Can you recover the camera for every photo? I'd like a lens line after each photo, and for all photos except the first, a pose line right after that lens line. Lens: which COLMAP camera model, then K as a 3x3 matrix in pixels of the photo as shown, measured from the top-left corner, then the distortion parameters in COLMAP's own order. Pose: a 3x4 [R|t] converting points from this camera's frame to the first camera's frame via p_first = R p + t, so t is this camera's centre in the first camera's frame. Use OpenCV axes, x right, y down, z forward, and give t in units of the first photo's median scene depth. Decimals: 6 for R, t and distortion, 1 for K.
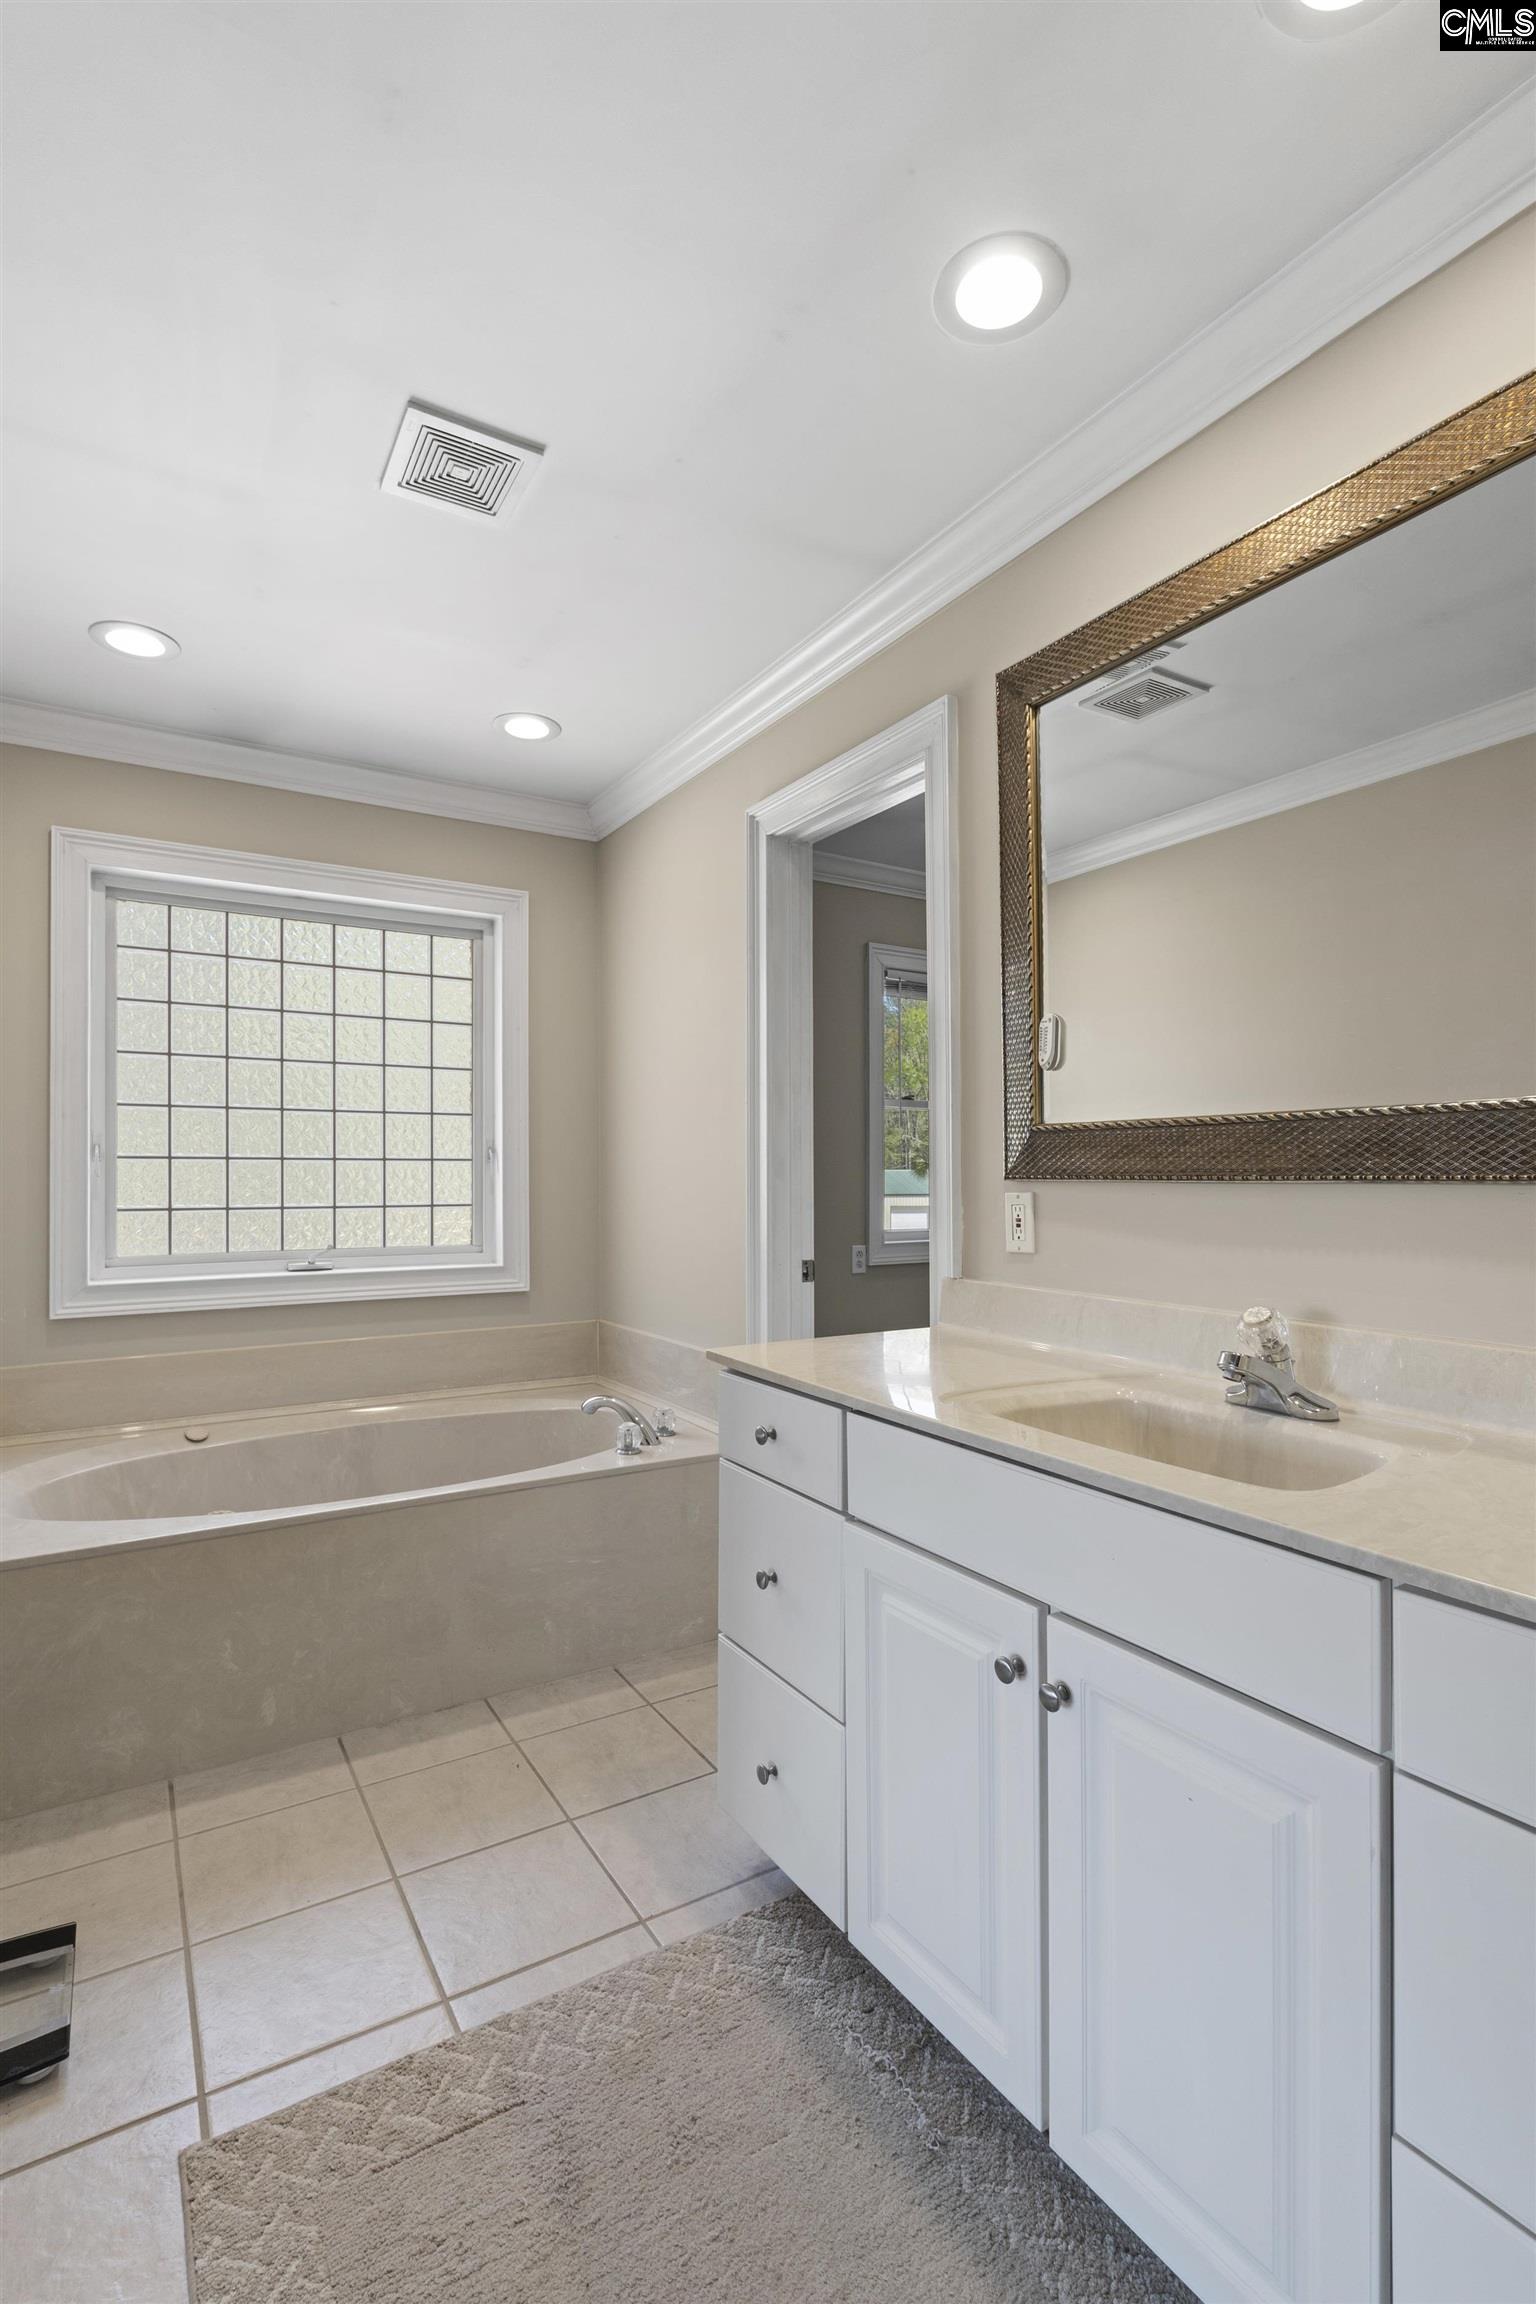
lens RADIAL K [[1063.7, 0, 771.7], [0, 1063.7, 1167.7], [0, 0, 1]] dist [-0.002097, 0.001642]
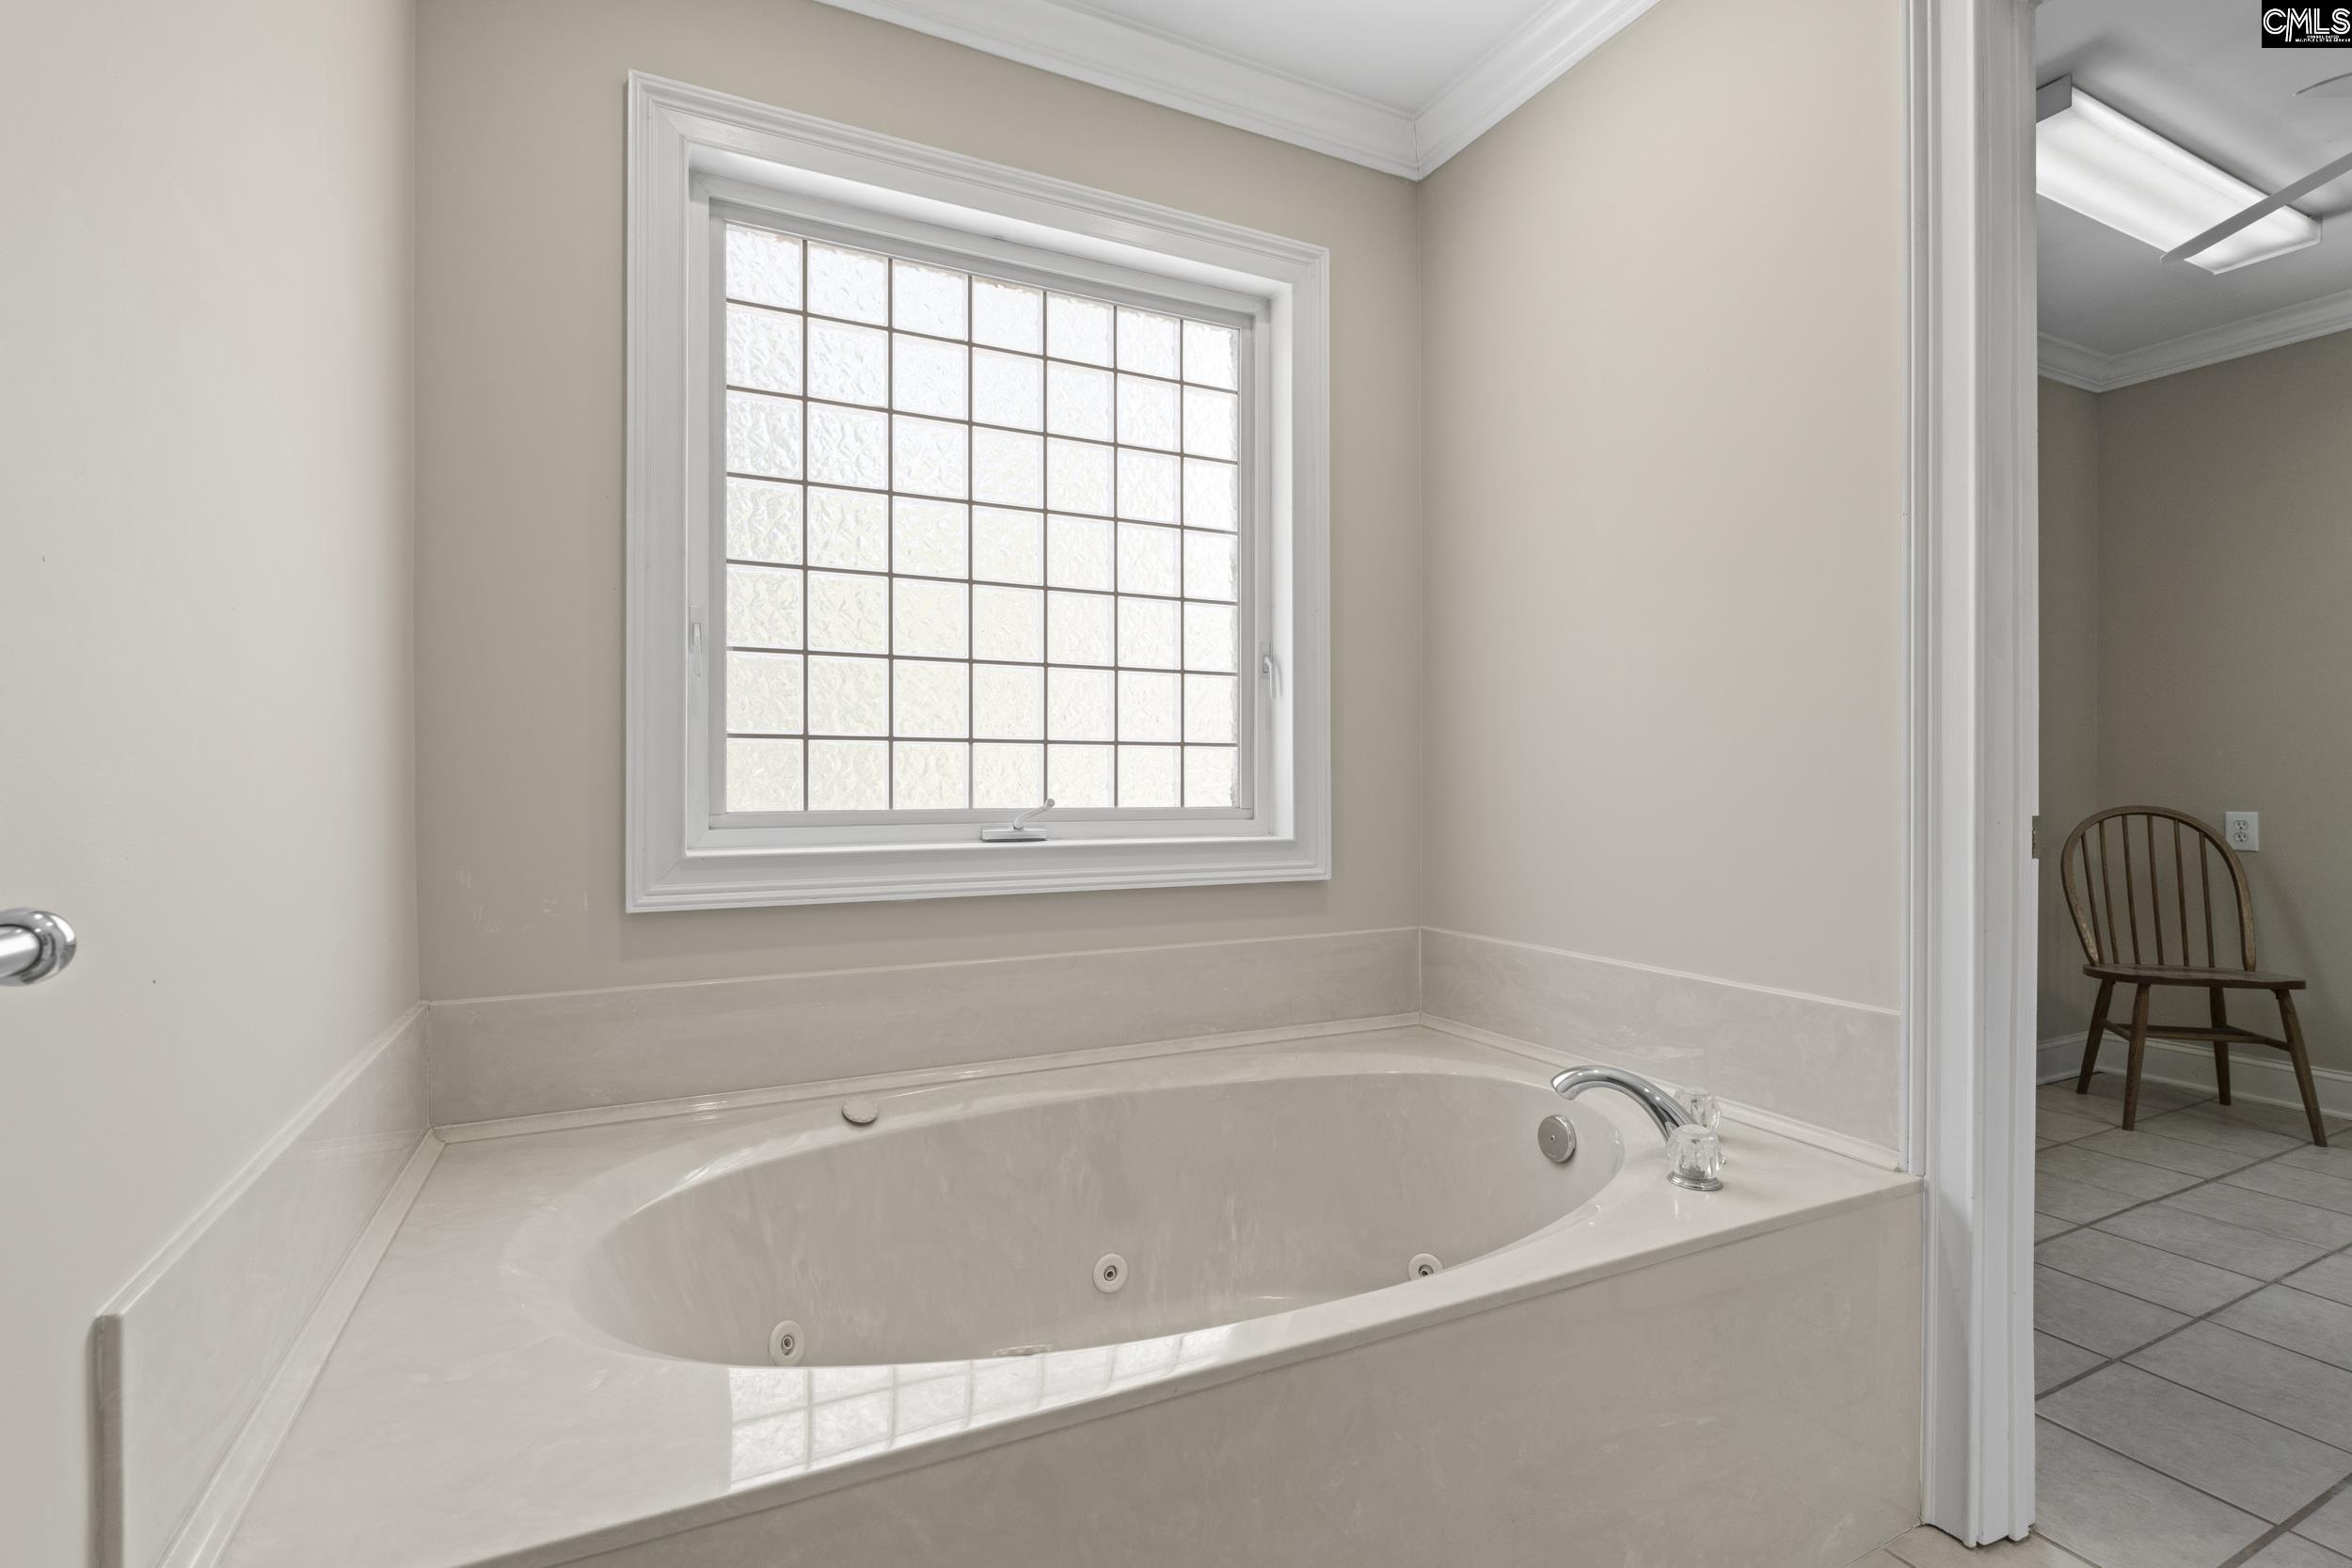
lens RADIAL K [[1085.7, 0, 1174.6], [0, 1085.7, 777.2], [0, 0, 1]] dist [-0.002097, 0.001642]
pose [[0.995157, 0.001304, -0.098288, -0.277788], [-0.000783, 0.999985, 0.005341, 0.055706], [0.098294, -0.005238, 0.995144, 0.377214]]
